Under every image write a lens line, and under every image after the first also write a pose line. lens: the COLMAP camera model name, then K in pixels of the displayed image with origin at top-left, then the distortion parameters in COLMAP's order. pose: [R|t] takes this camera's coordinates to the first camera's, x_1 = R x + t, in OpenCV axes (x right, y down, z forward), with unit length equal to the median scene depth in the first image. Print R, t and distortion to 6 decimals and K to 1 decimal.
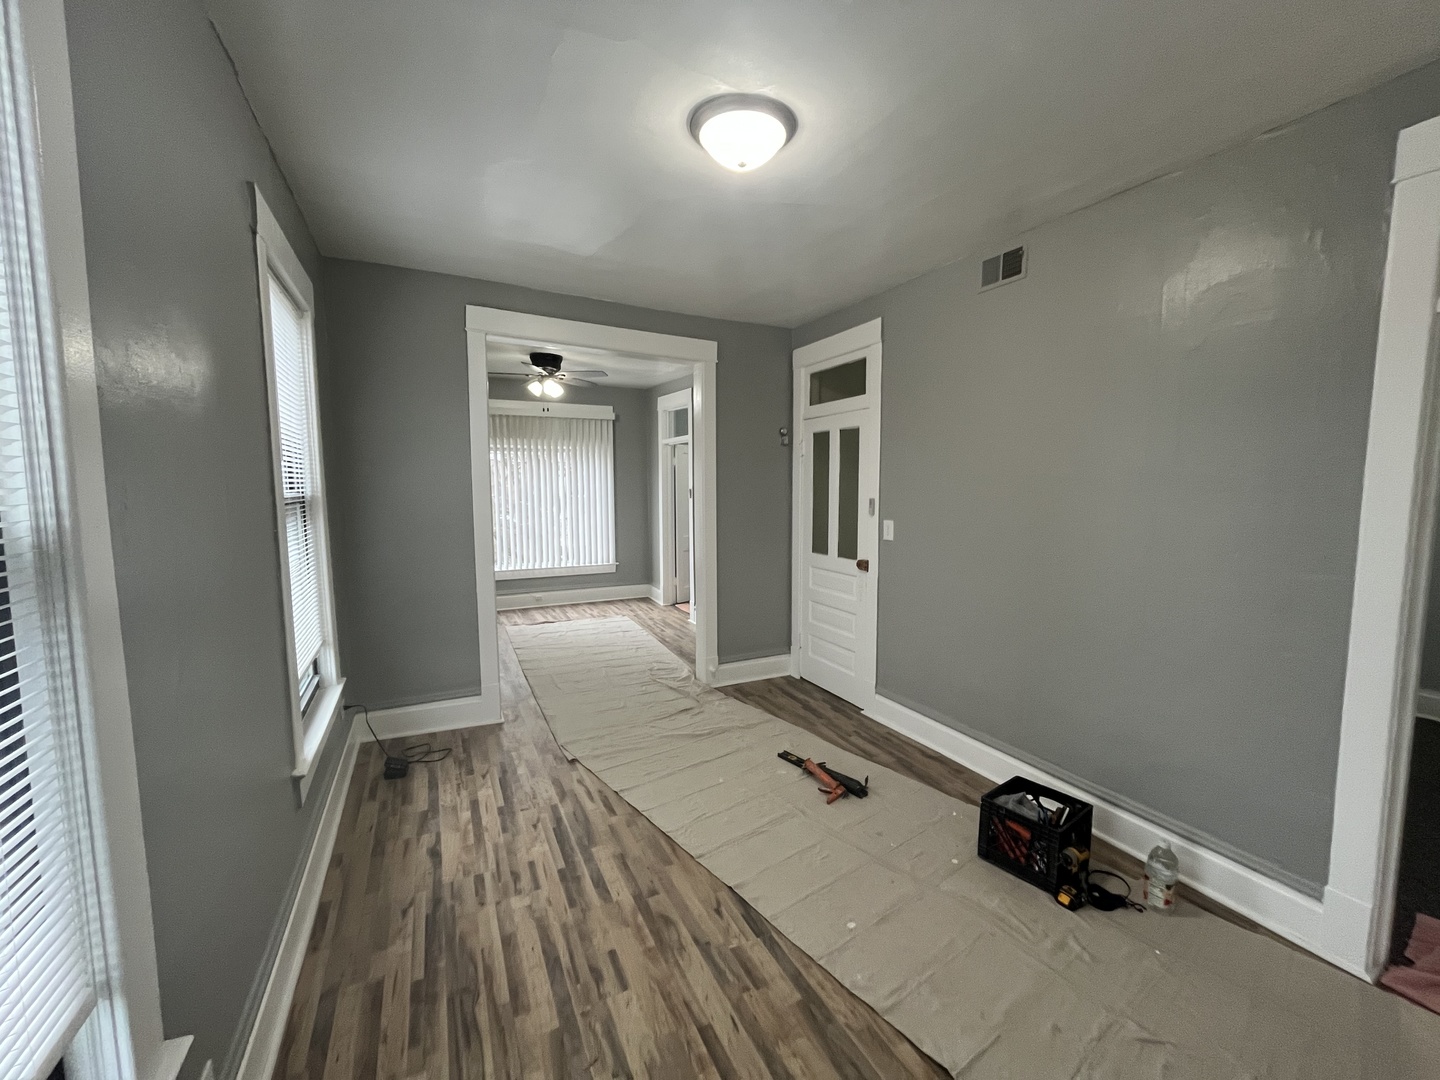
lens RADIAL K [[577.9, 0, 720.2], [0, 577.9, 536.5], [0, 0, 1]] dist [-0.008375, -0.000004]
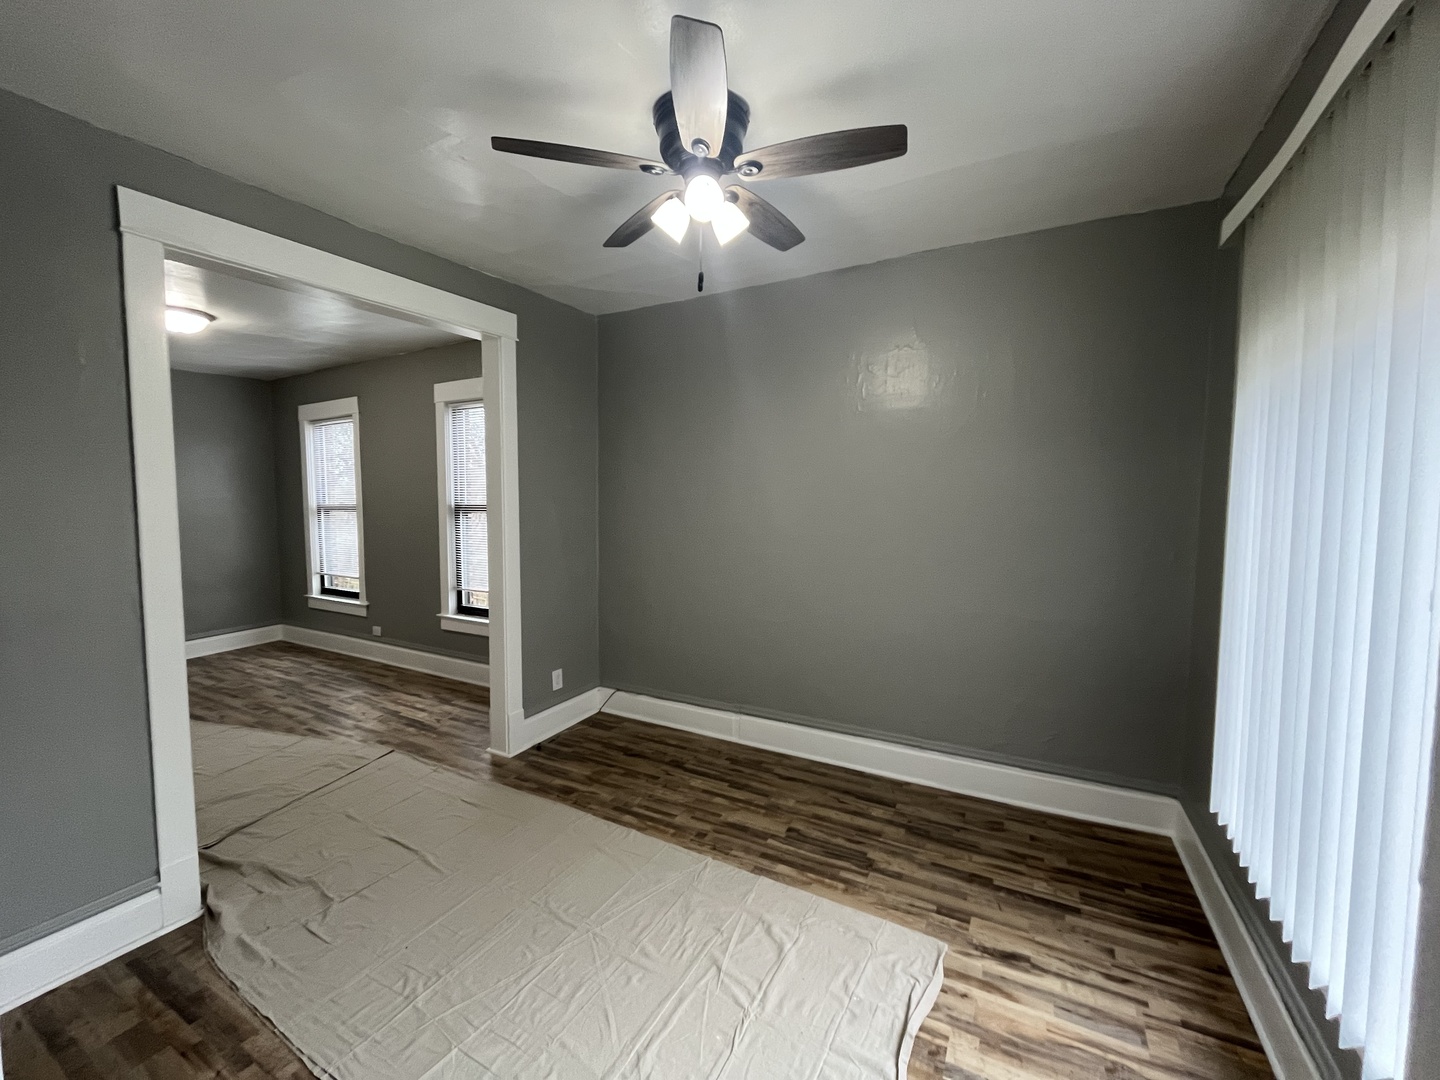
lens RADIAL K [[577.9, 0, 722.0], [0, 577.9, 538.1], [0, 0, 1]] dist [-0.008375, -0.000004]
pose [[-0.816019, 0.043283, -0.576402, -0.278182], [-0.050061, 0.988153, 0.145075, -0.303576], [0.575853, 0.147239, -0.804185, 3.315098]]
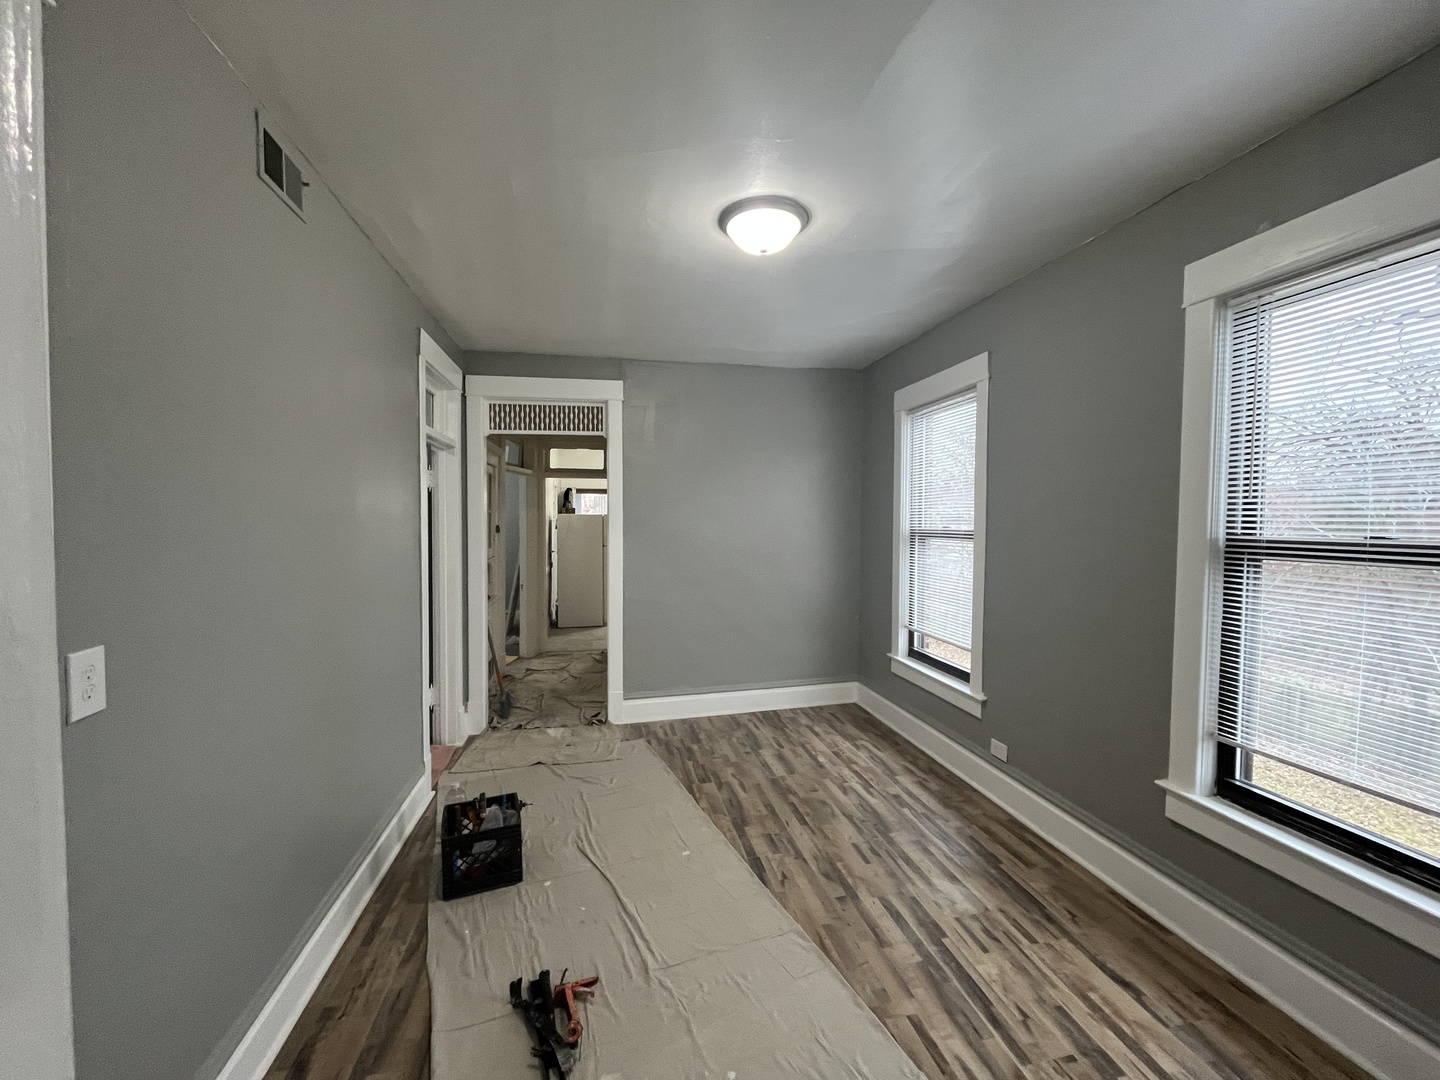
lens RADIAL K [[577.9, 0, 720.9], [0, 577.9, 537.8], [0, 0, 1]] dist [-0.008375, -0.000004]
pose [[-0.968042, -0.008800, 0.250633, -0.163109], [0.022898, 0.992108, 0.123275, -0.191135], [-0.249740, 0.125074, -0.960201, 2.009959]]
